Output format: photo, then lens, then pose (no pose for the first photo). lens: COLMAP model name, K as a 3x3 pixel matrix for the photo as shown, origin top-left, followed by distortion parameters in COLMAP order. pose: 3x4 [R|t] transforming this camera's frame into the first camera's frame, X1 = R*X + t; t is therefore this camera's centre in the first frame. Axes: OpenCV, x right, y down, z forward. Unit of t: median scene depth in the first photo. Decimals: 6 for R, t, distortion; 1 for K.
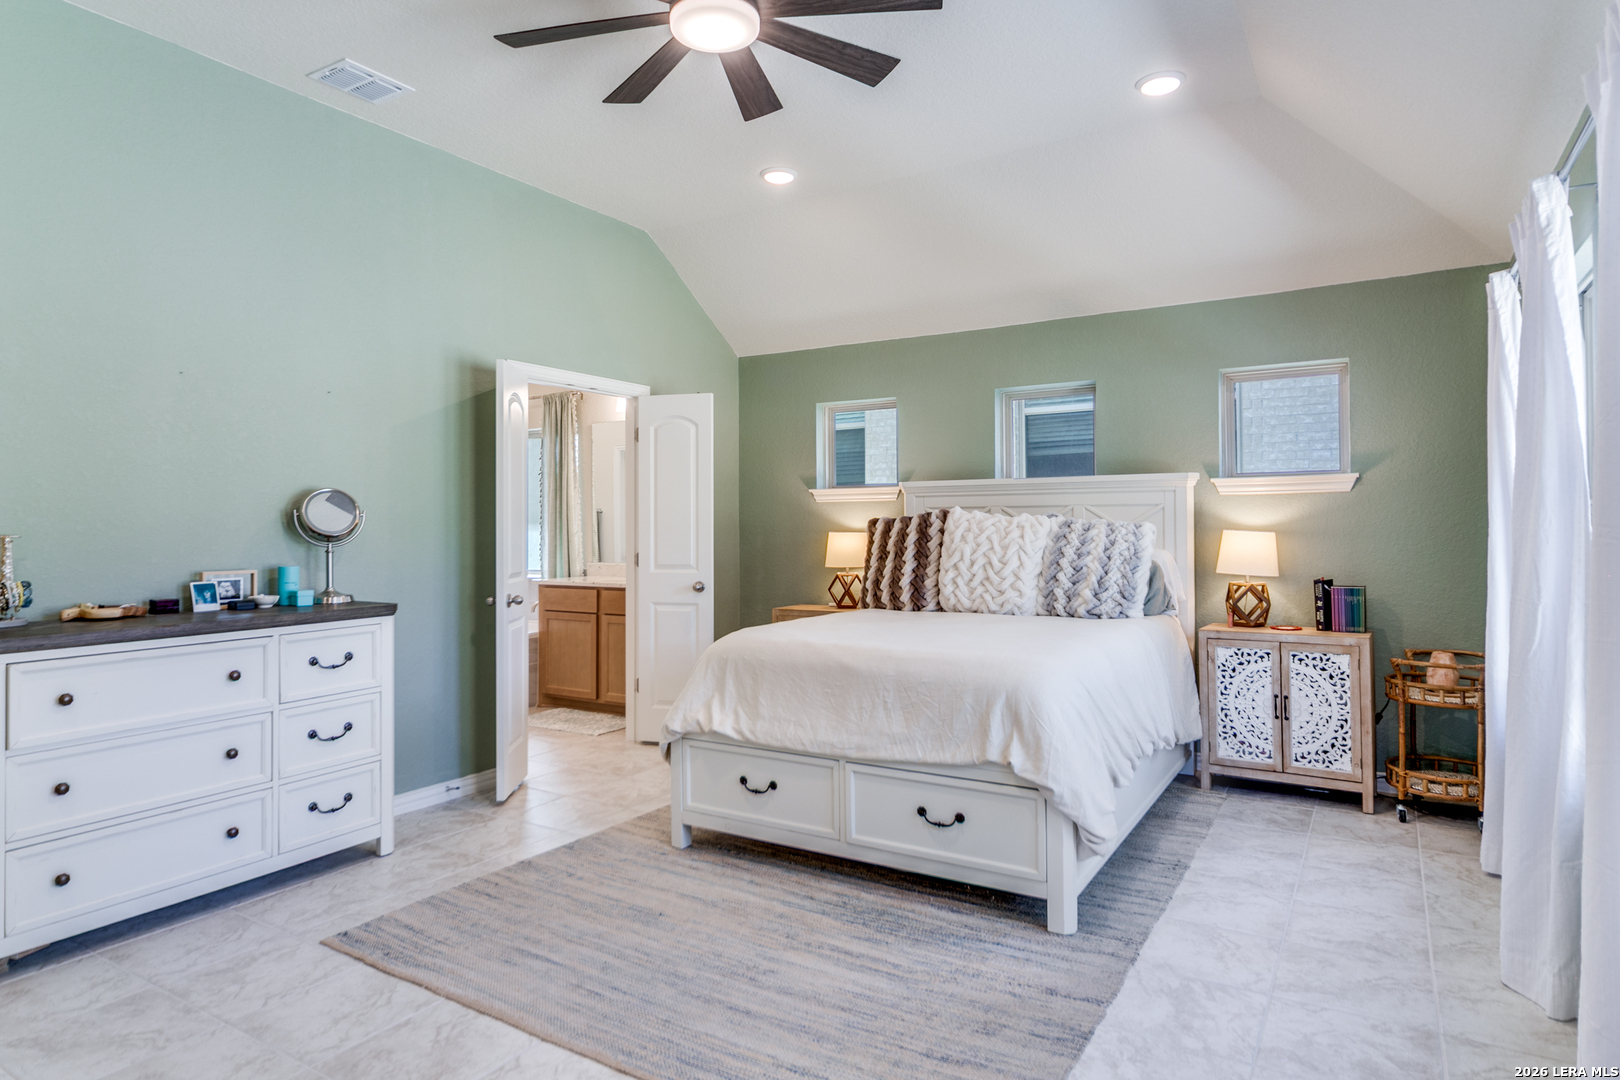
lens RADIAL K [[880.9, 0, 809.9], [0, 880.9, 543.2], [0, 0, 1]] dist [0.011452, -0.000811]
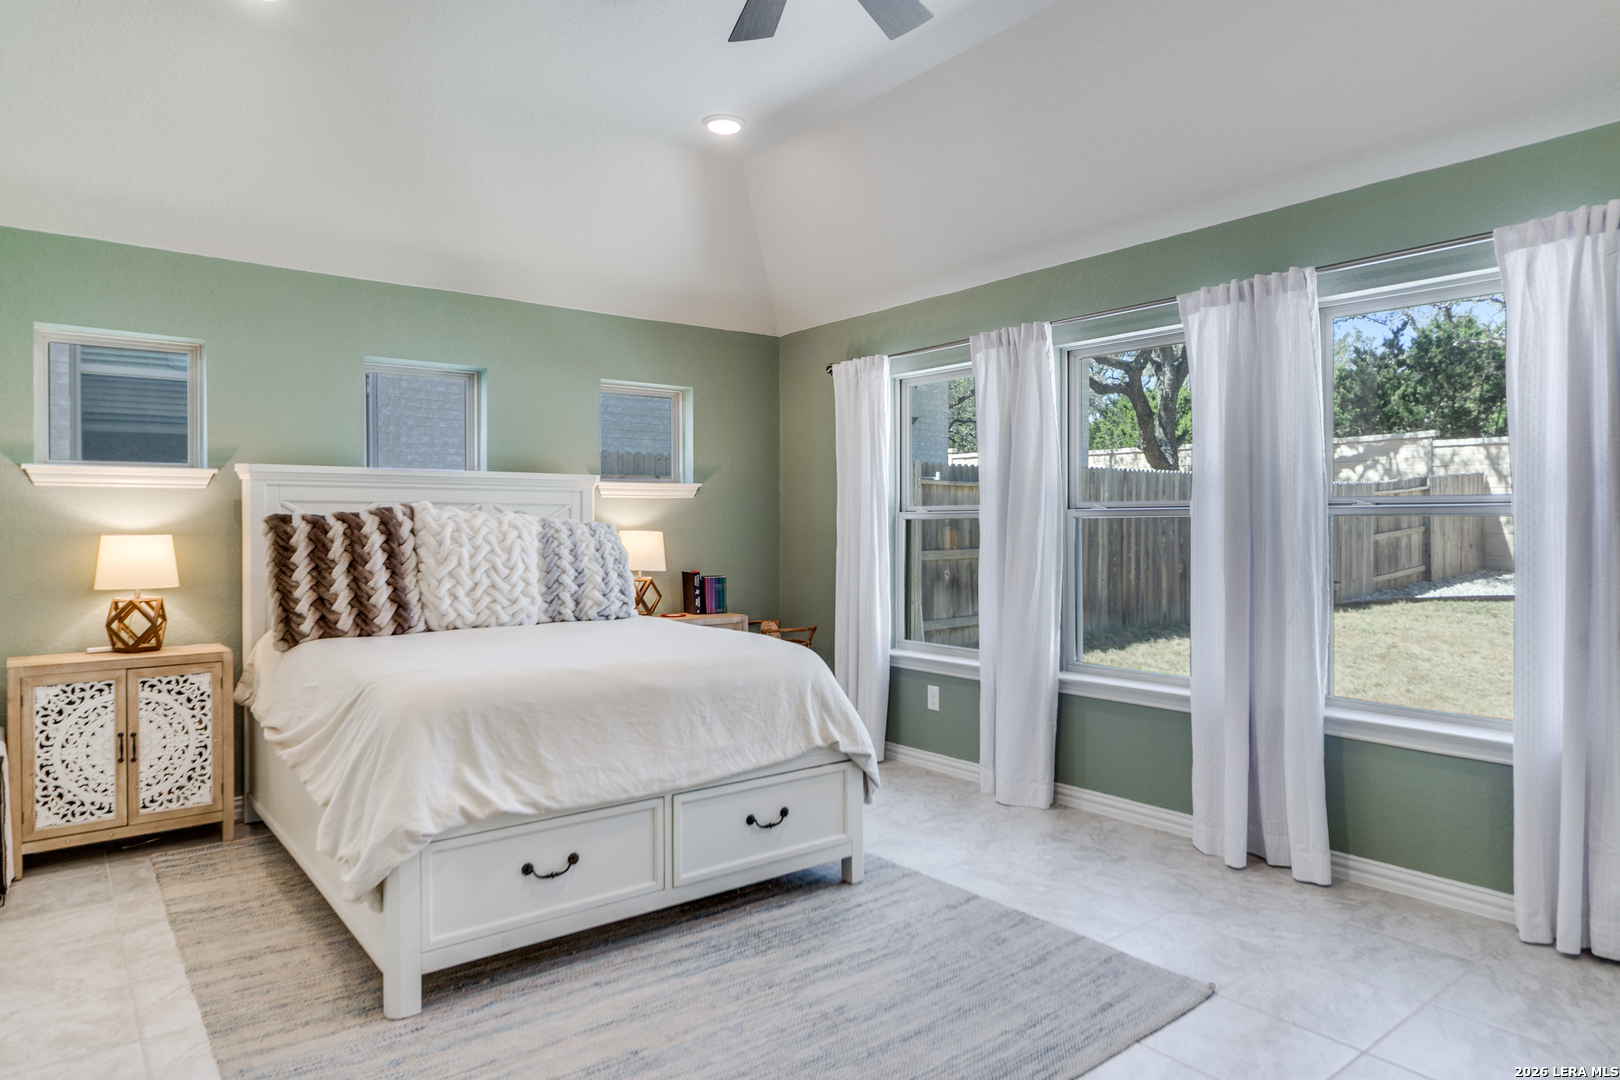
lens RADIAL K [[964.4, 0, 810.7], [0, 964.4, 527.3], [0, 0, 1]] dist [0.010023, 0.004785]
pose [[0.384661, 0.002682, 0.923054, -0.567675], [0.019207, 0.999756, -0.010909, -0.001707], [-0.922858, 0.021926, 0.384515, 0.363166]]
